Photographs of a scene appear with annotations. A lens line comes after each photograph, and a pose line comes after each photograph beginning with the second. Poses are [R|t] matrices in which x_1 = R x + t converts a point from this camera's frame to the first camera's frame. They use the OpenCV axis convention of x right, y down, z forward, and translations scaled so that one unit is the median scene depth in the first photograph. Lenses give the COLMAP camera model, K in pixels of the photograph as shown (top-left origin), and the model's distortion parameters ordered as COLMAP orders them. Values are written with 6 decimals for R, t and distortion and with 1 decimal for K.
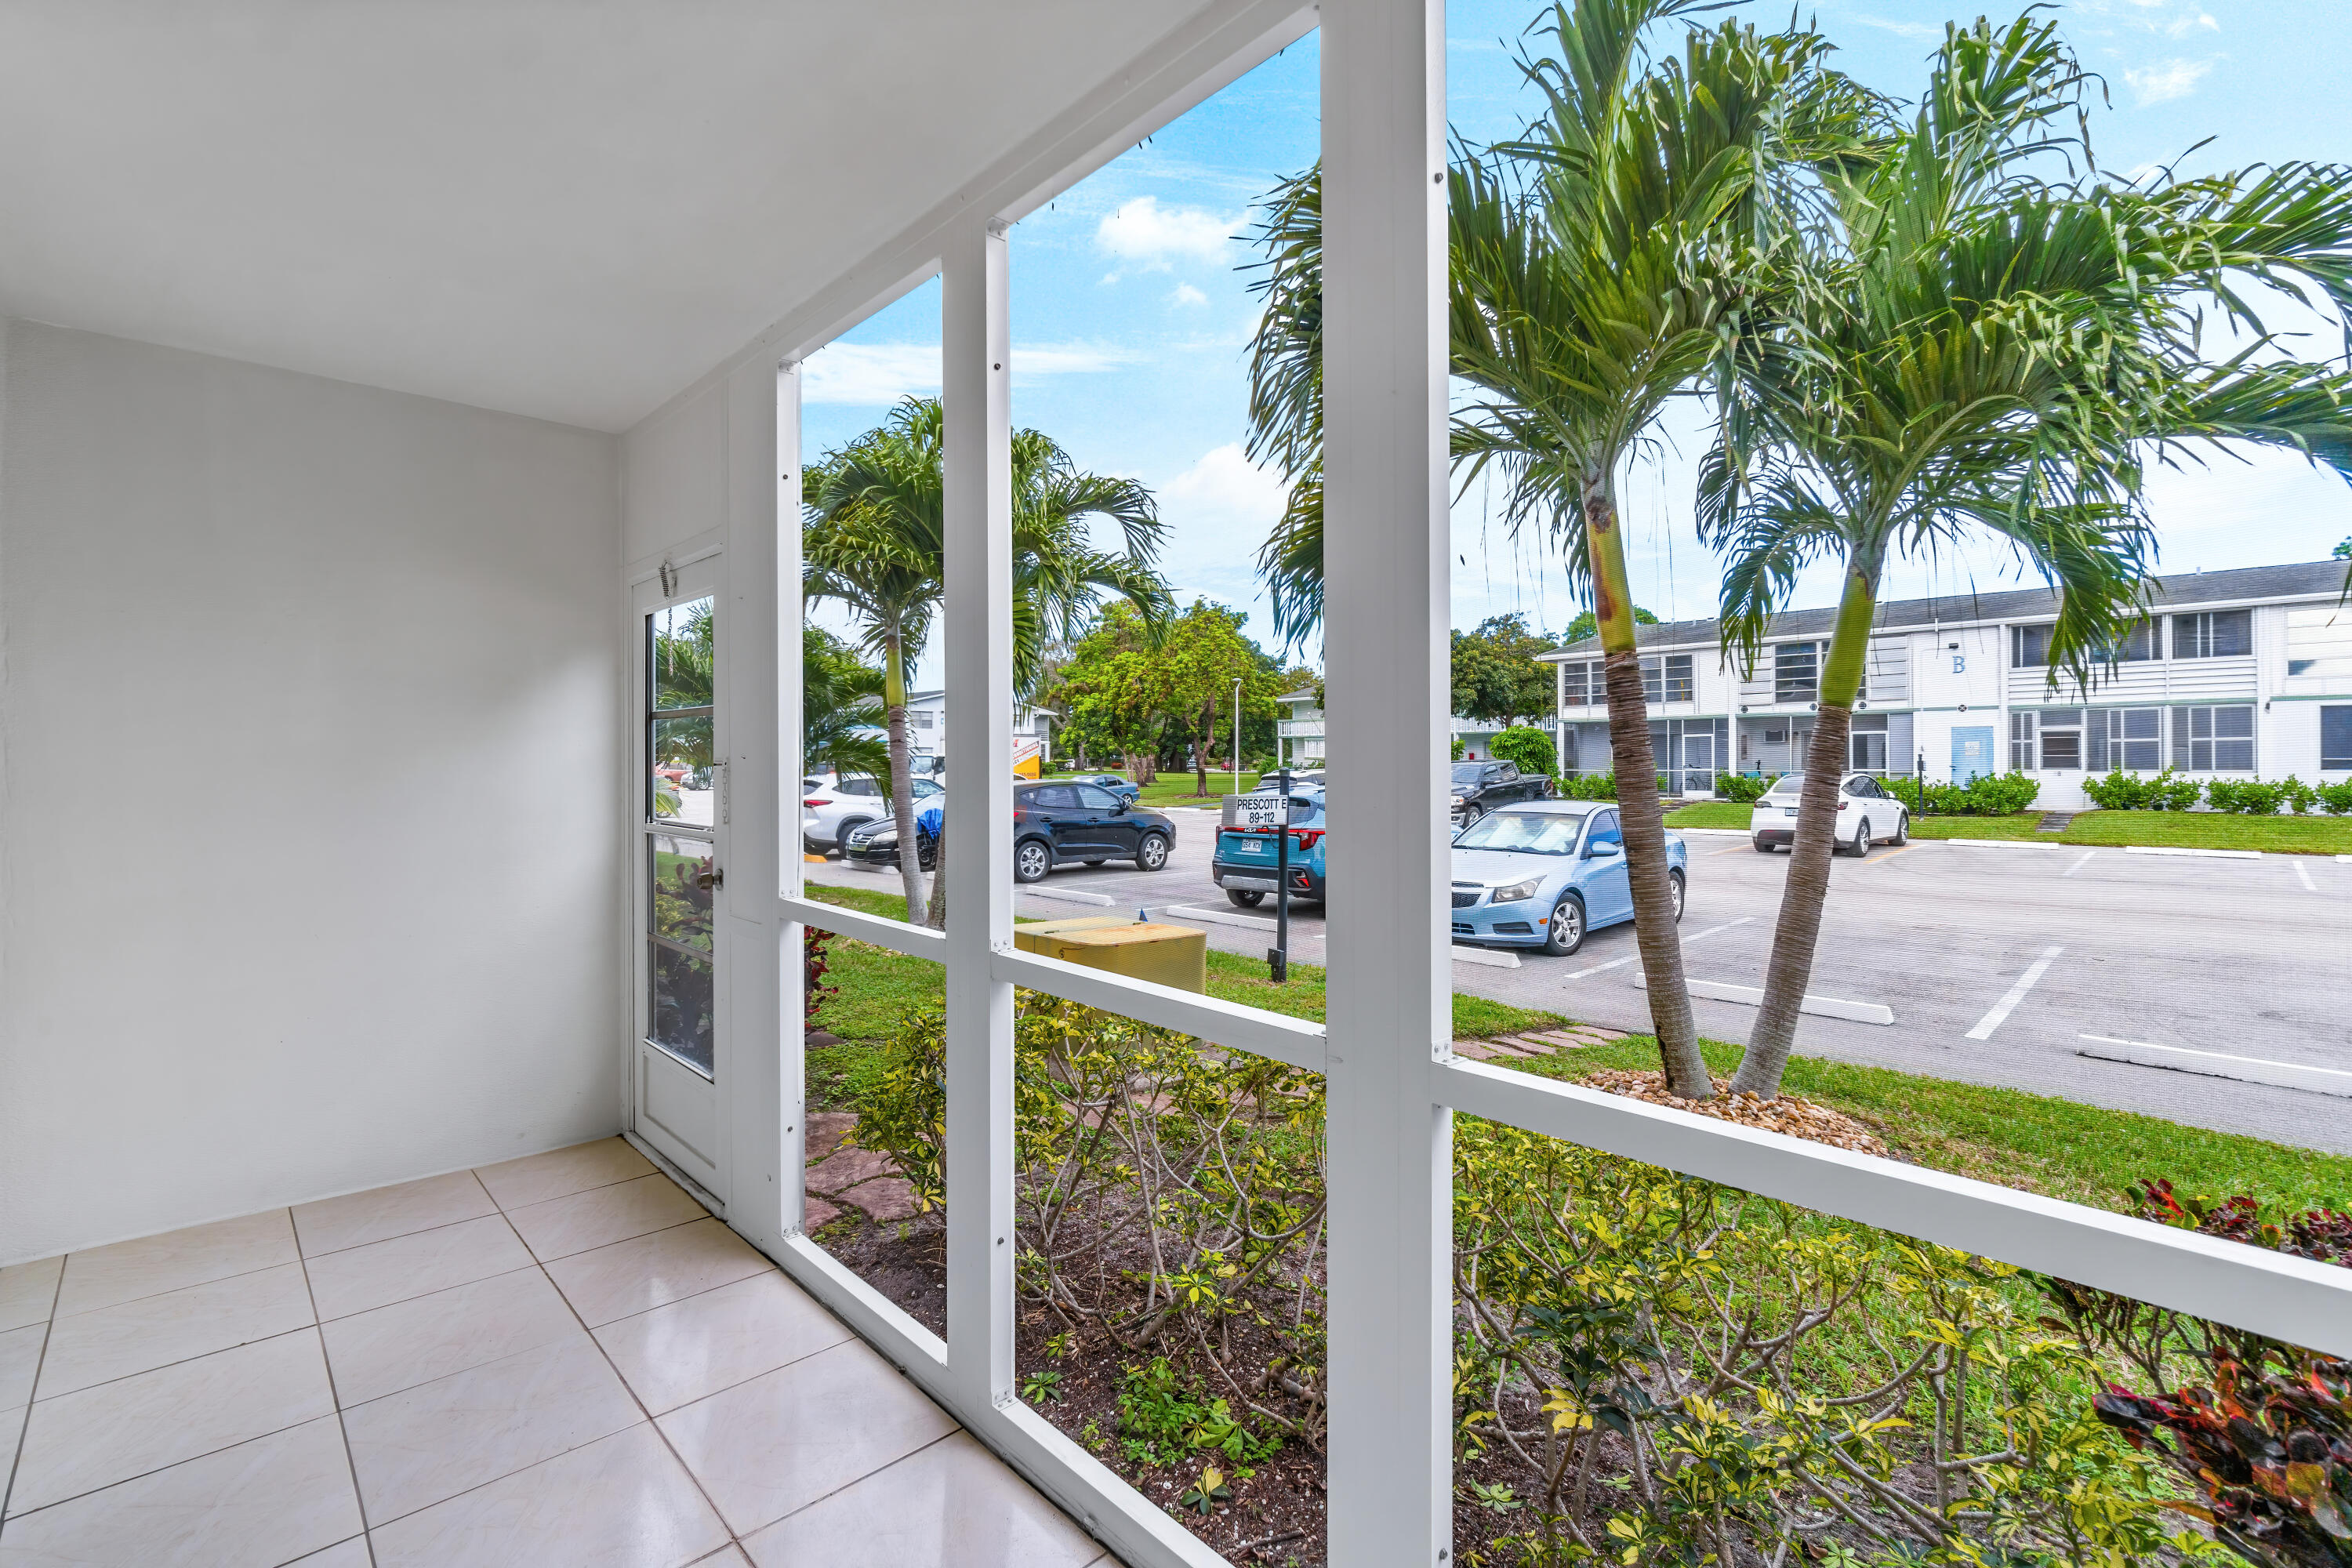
lens RADIAL K [[1019.4, 0, 1180.8], [0, 1019.4, 792.2], [0, 0, 1]] dist [0.019317, -0.000244]
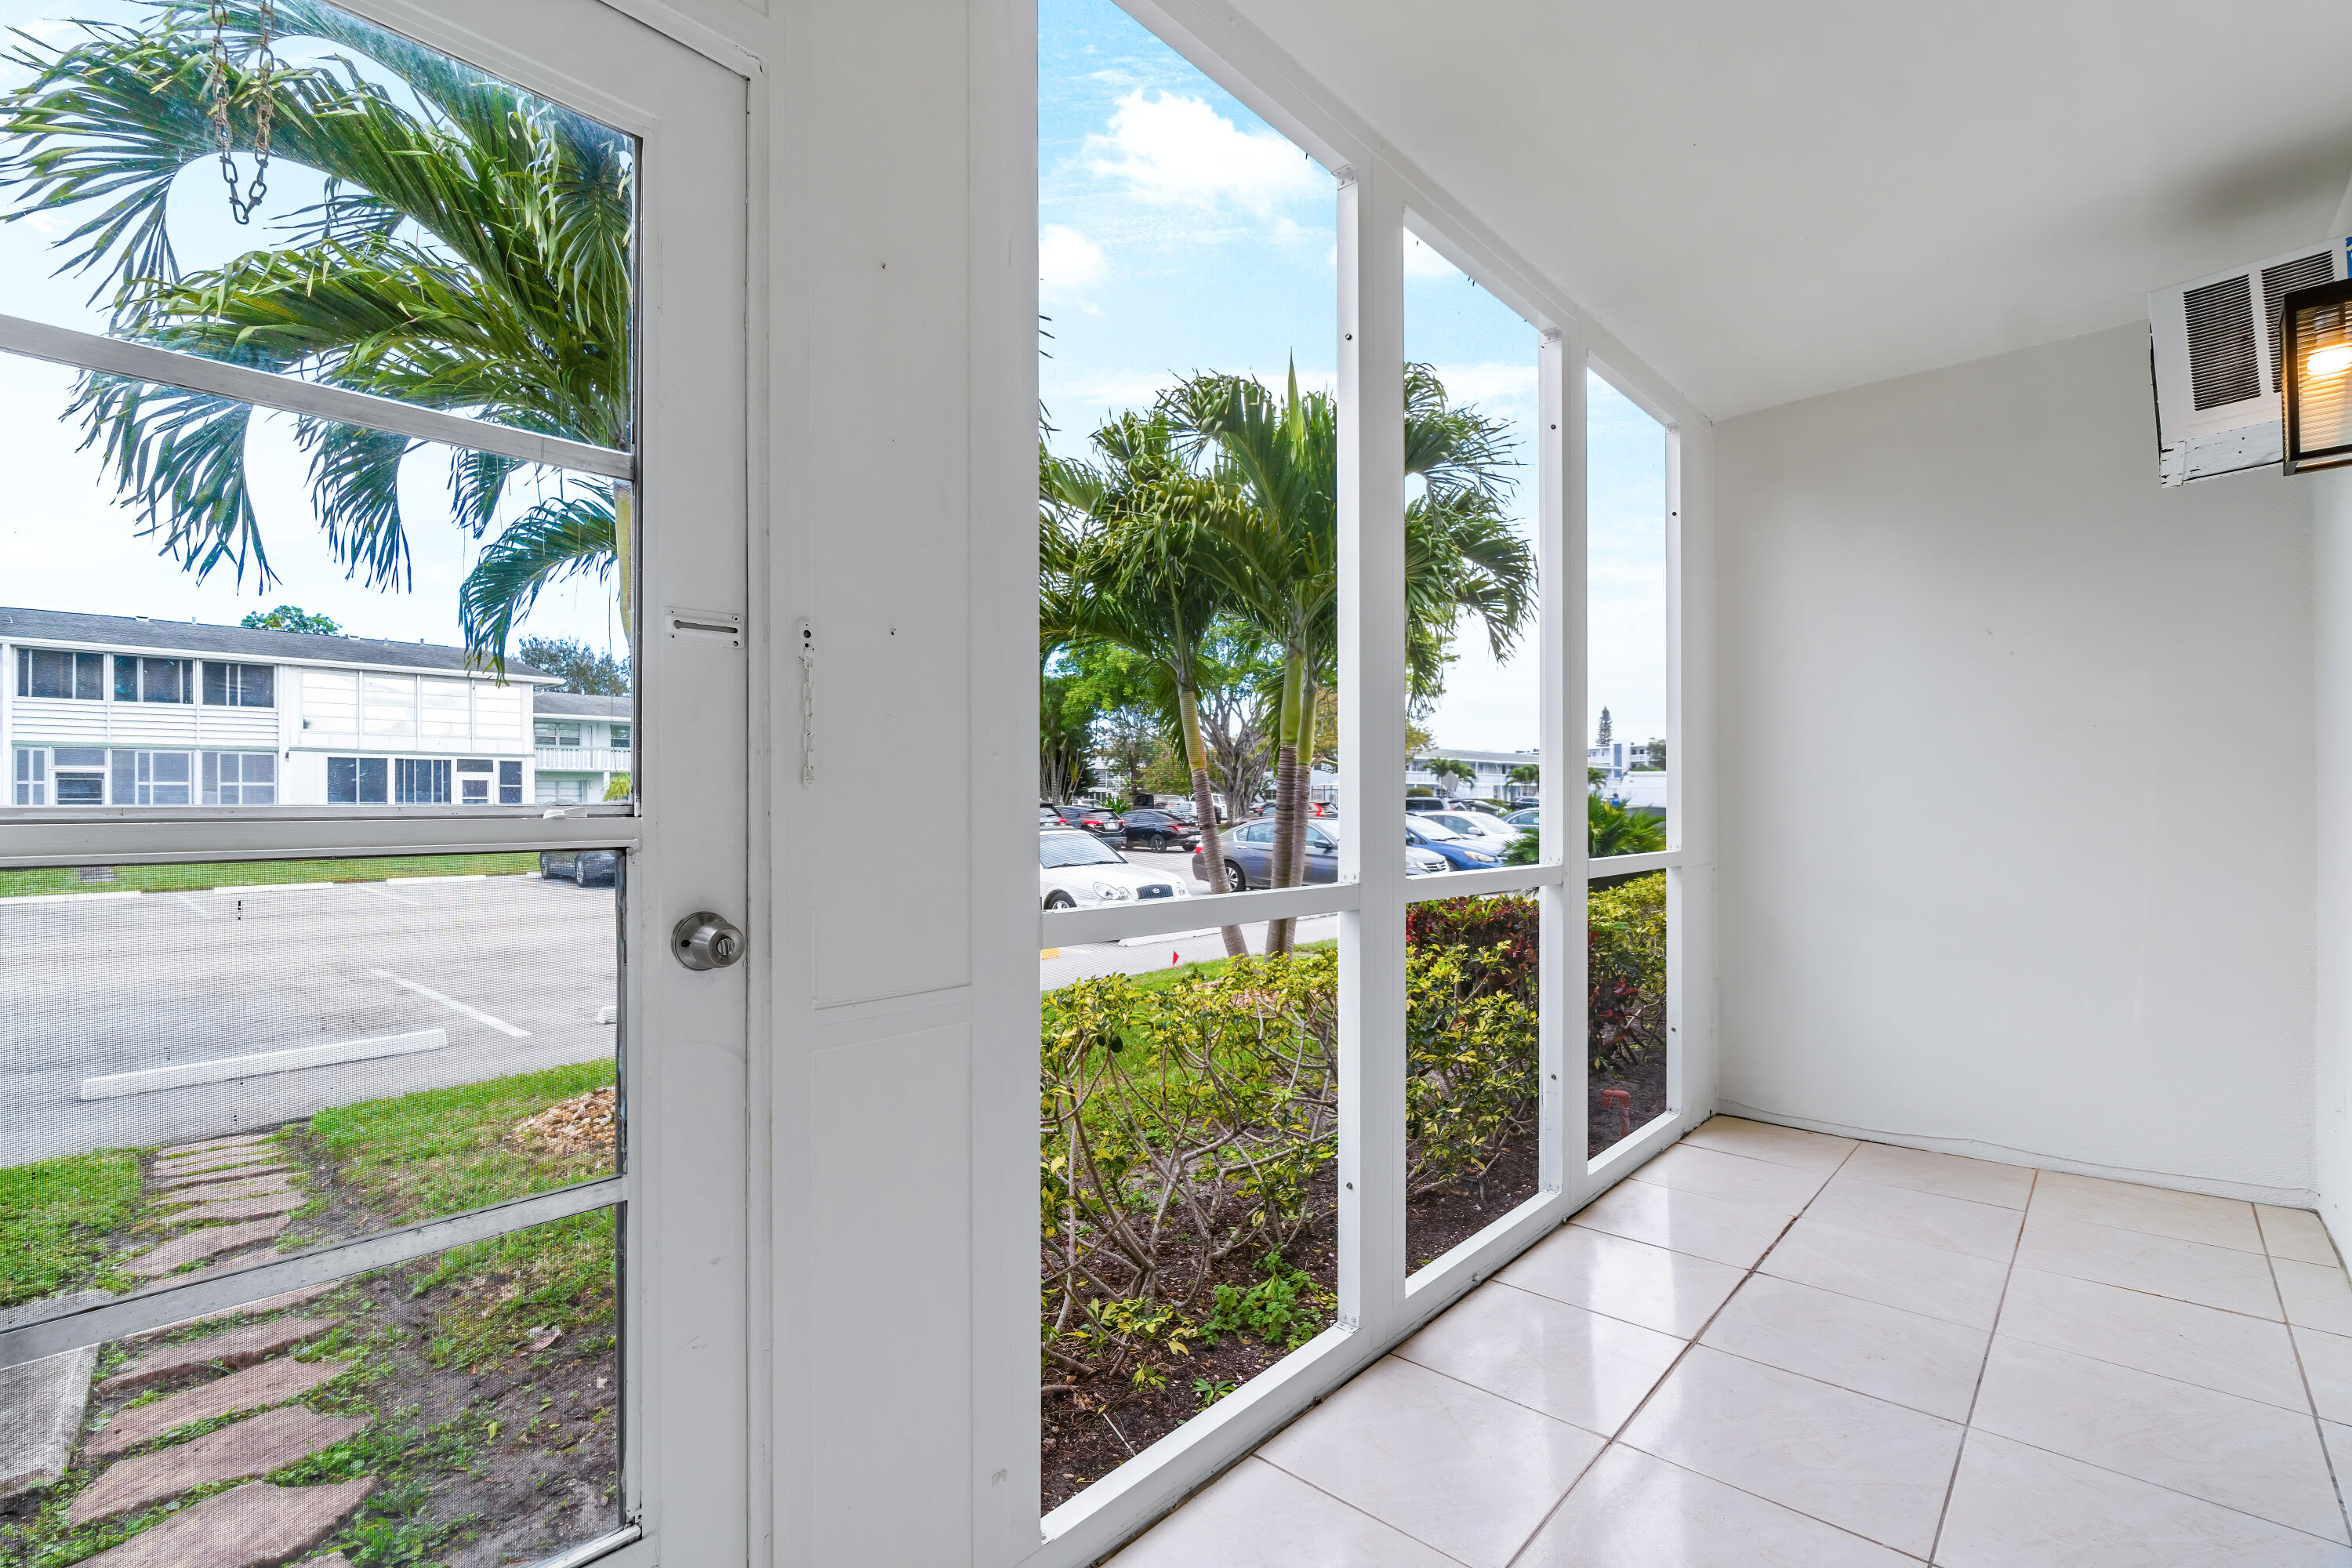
lens RADIAL K [[1019.4, 0, 1180.8], [0, 1019.4, 792.2], [0, 0, 1]] dist [0.019317, -0.000244]
pose [[-0.034908, 0.008375, 0.999355, -0.091101], [0.034397, 0.999382, -0.007174, -0.002248], [-0.998798, 0.034125, -0.035174, 0.081916]]
